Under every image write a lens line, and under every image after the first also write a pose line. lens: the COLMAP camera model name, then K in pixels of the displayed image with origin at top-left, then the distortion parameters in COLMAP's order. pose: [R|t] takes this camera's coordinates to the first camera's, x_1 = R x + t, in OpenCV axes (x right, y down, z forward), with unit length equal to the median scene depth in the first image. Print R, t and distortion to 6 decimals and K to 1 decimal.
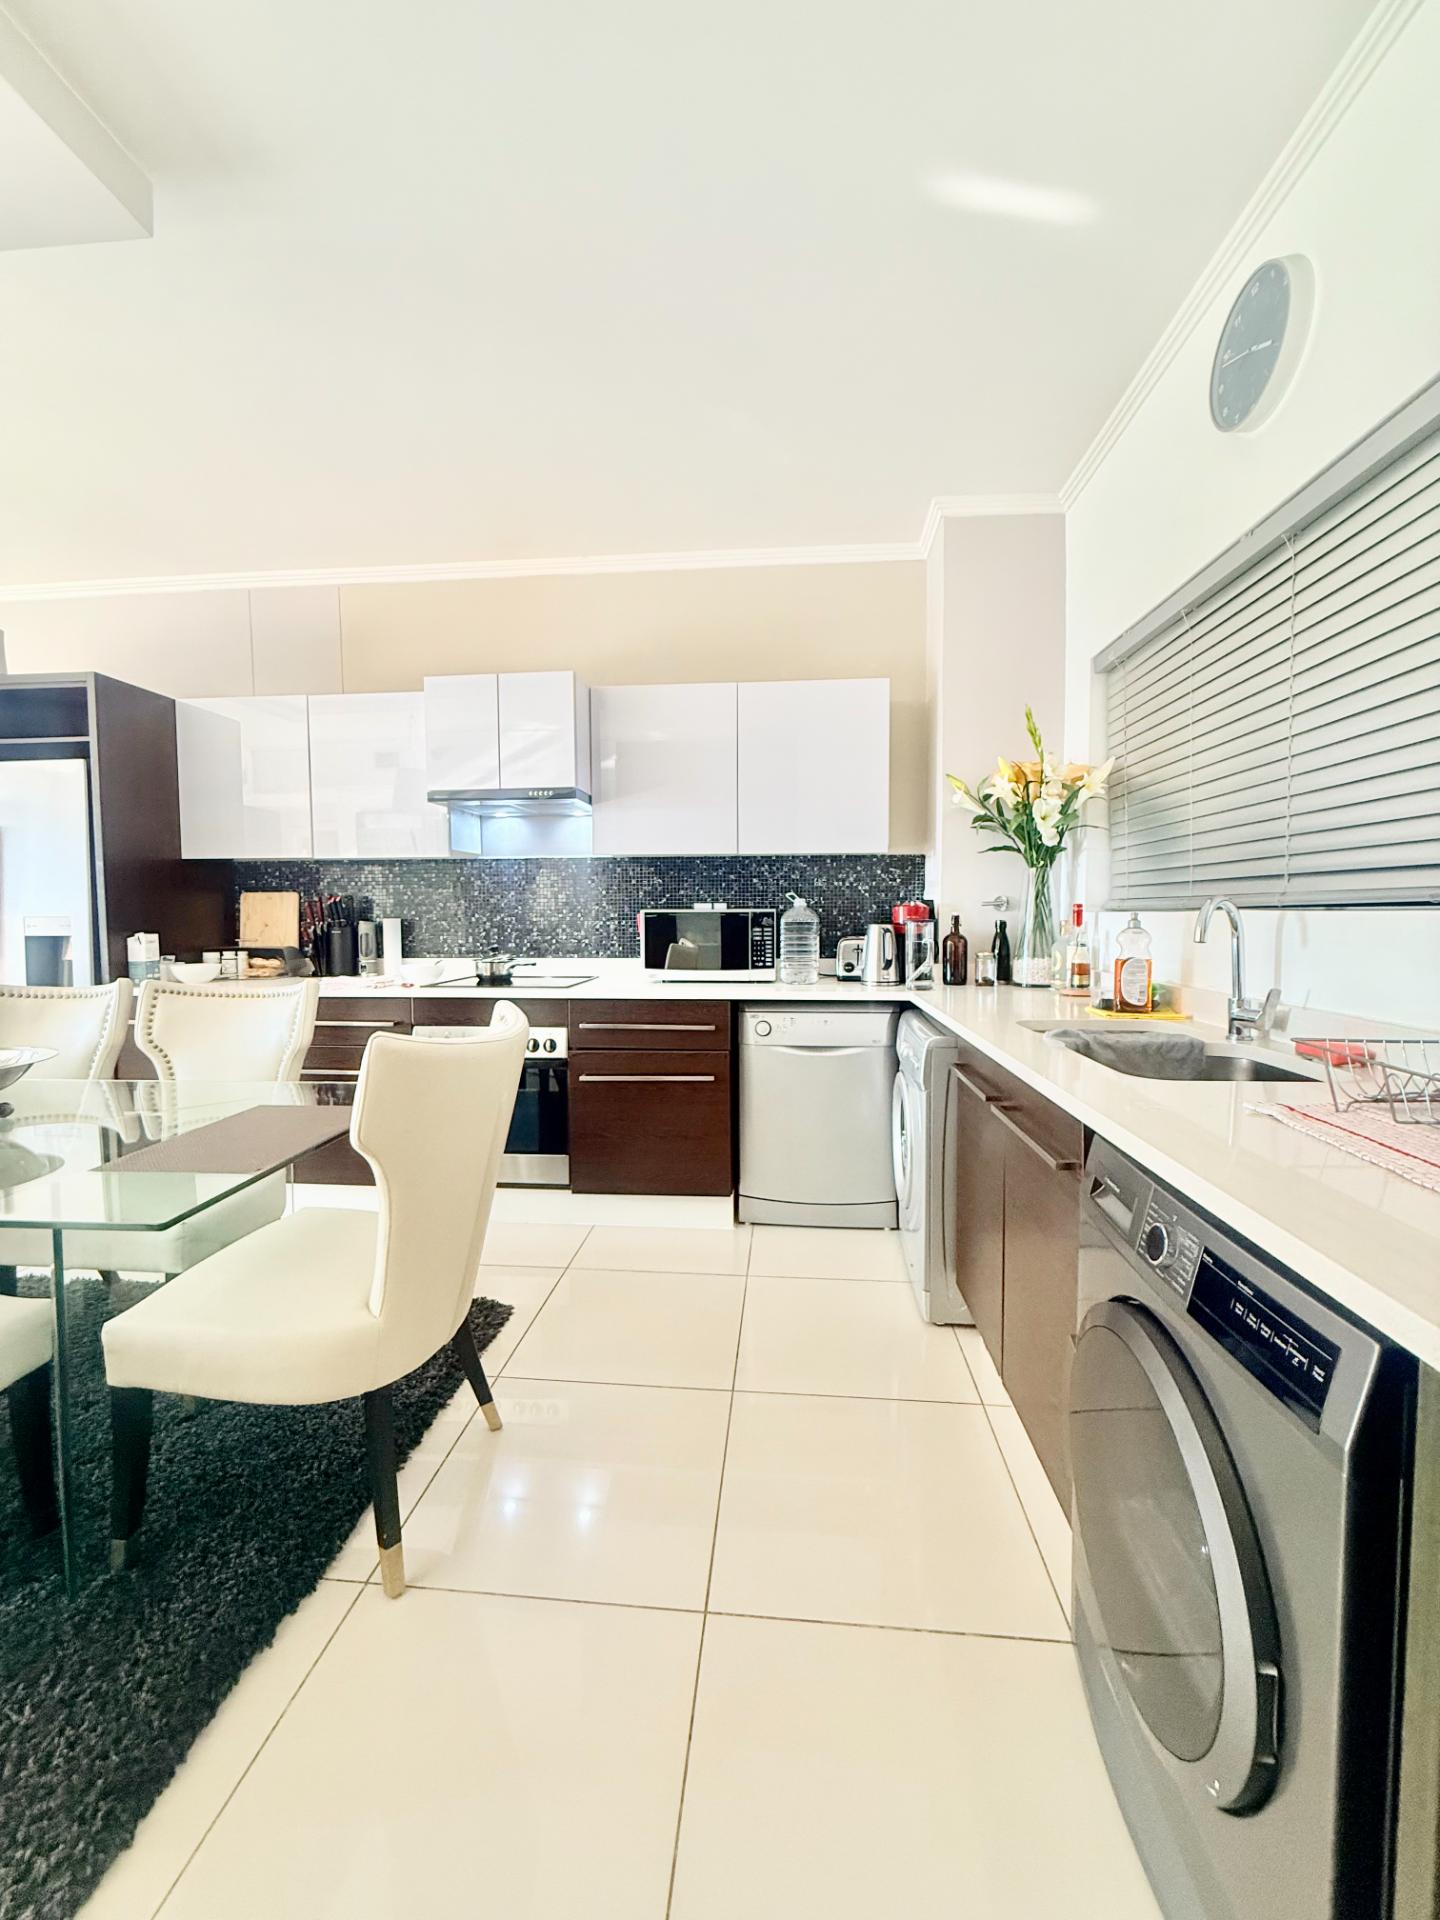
lens RADIAL K [[763.5, 0, 720.0], [0, 763.5, 954.3], [0, 0, 1]] dist [-0.001389, 0.000908]
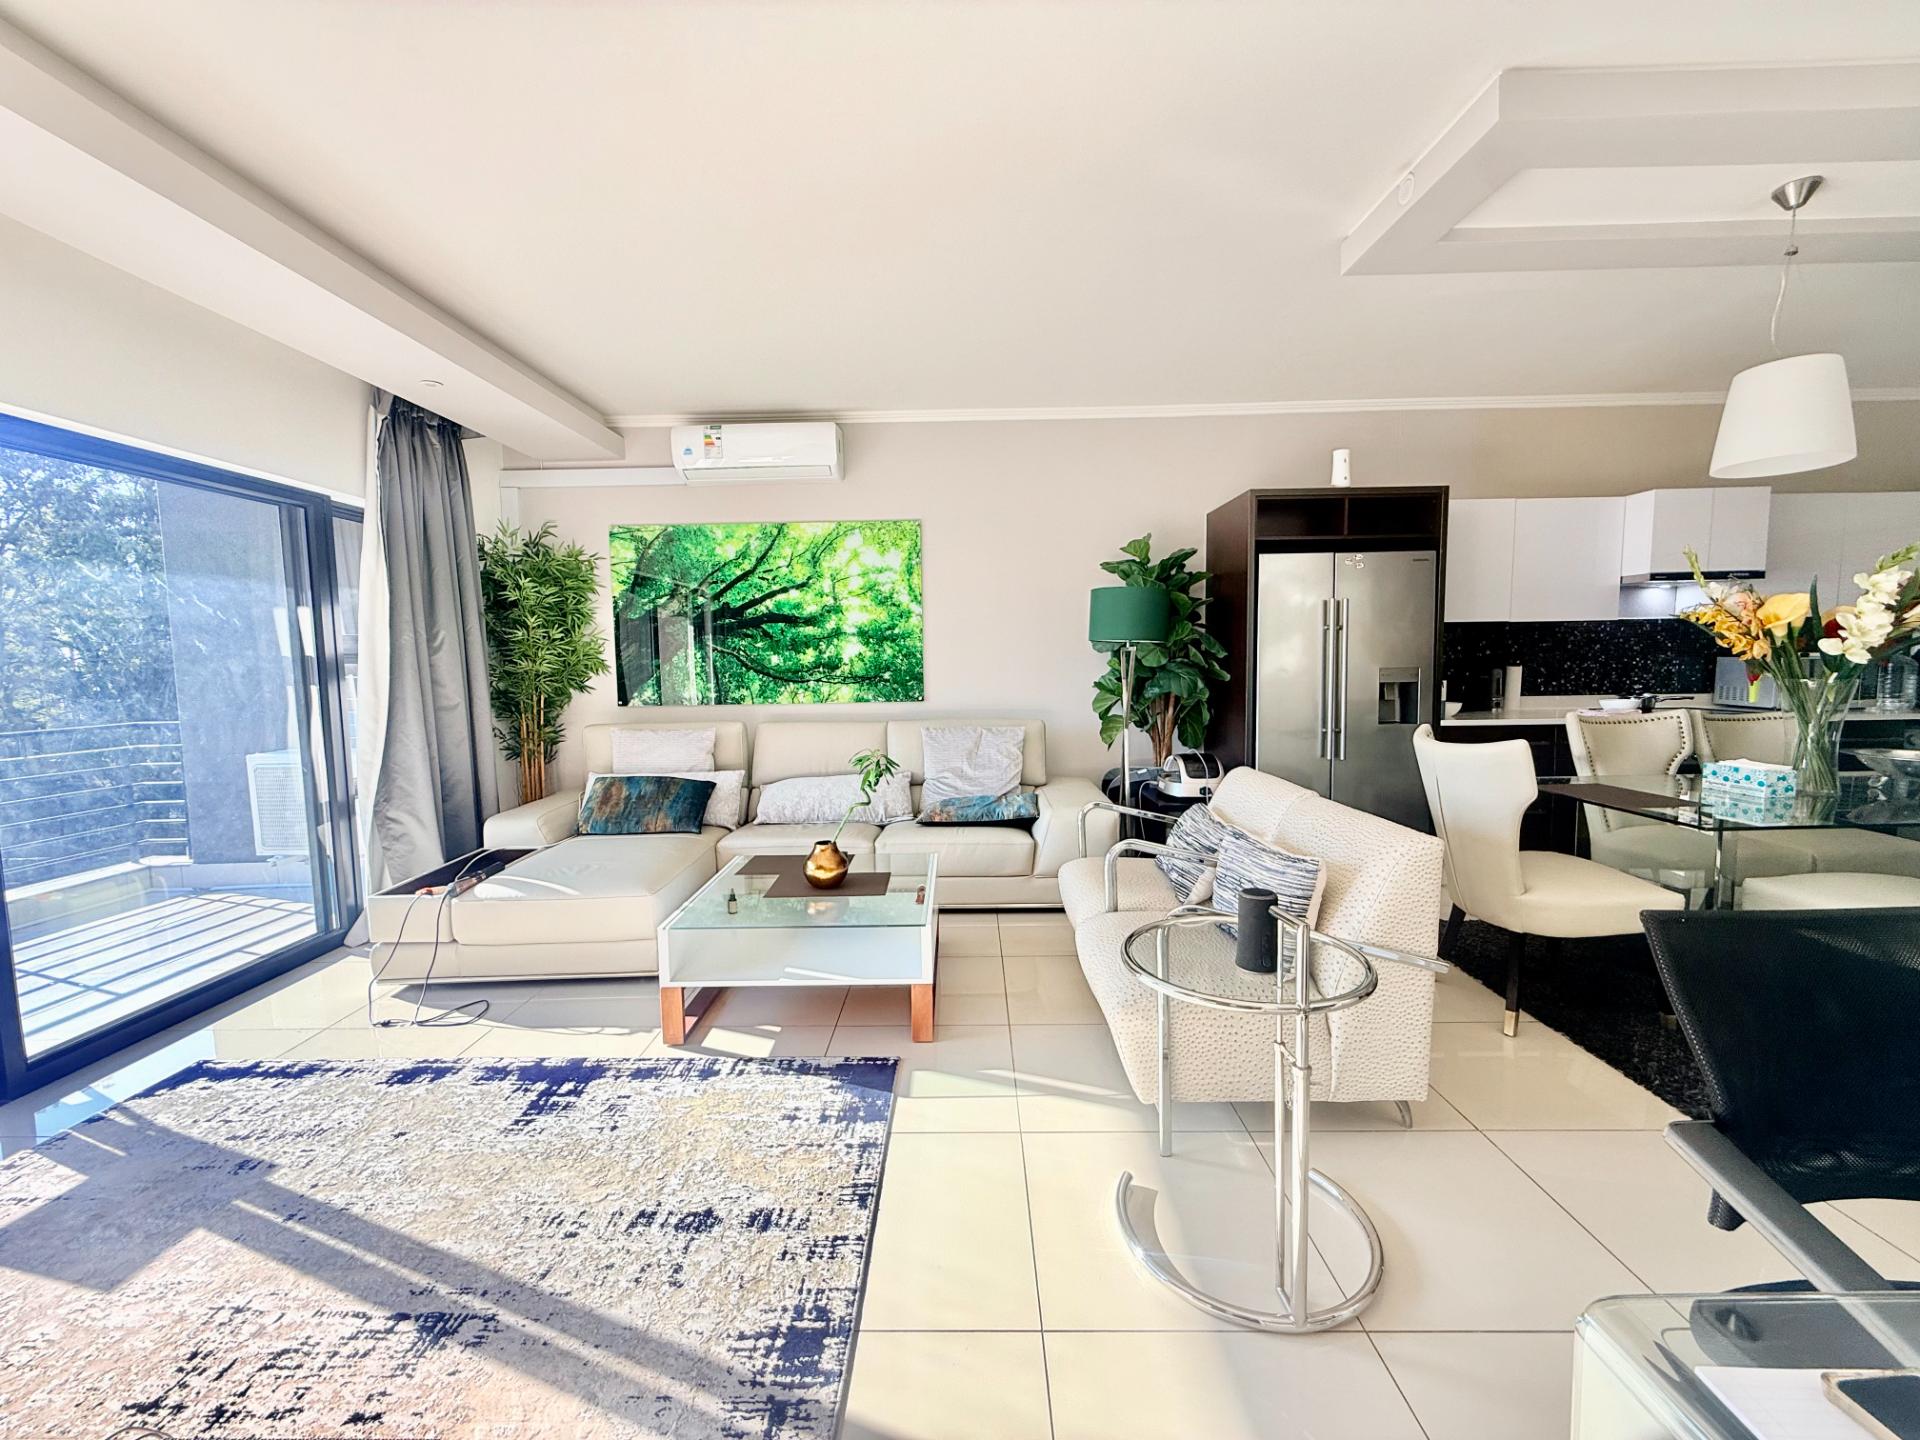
lens RADIAL K [[763.5, 0, 953.4], [0, 763.5, 718.5], [0, 0, 1]] dist [-0.001389, 0.000908]
pose [[0.997283, -0.016343, 0.071823, -1.775328], [0.014597, 0.999587, 0.024762, -0.004435], [-0.072198, -0.023646, 0.997110, -0.289590]]
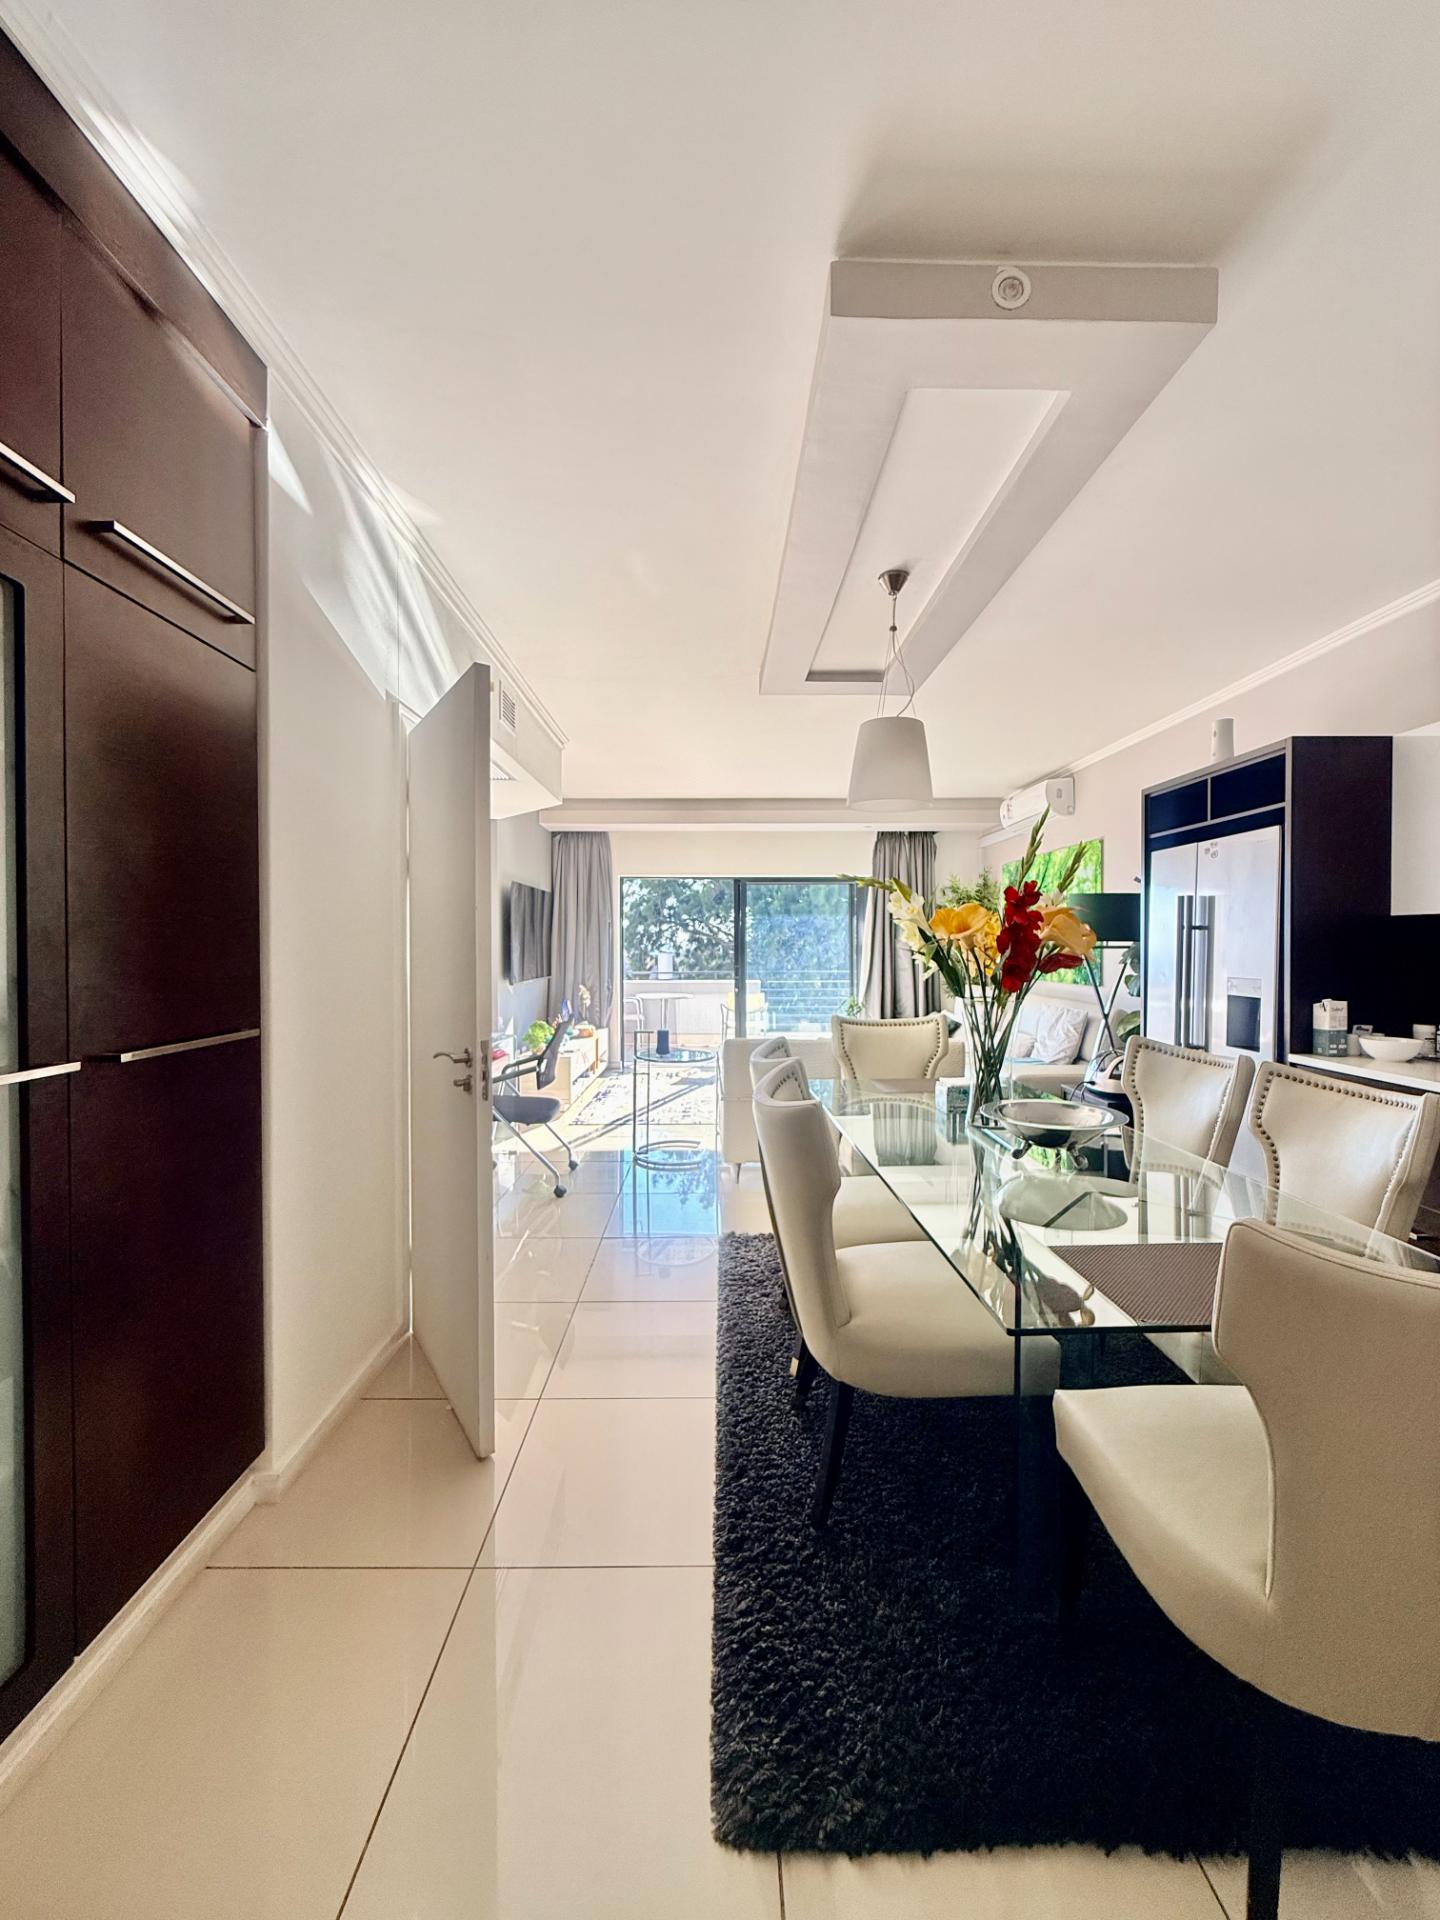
lens RADIAL K [[763.5, 0, 723.8], [0, 763.5, 953.7], [0, 0, 1]] dist [-0.001389, 0.000908]
pose [[0.102488, 0.018015, -0.994571, 0.100962], [-0.052723, 0.998529, 0.012654, -0.059016], [0.993336, 0.051140, 0.103287, 0.170687]]
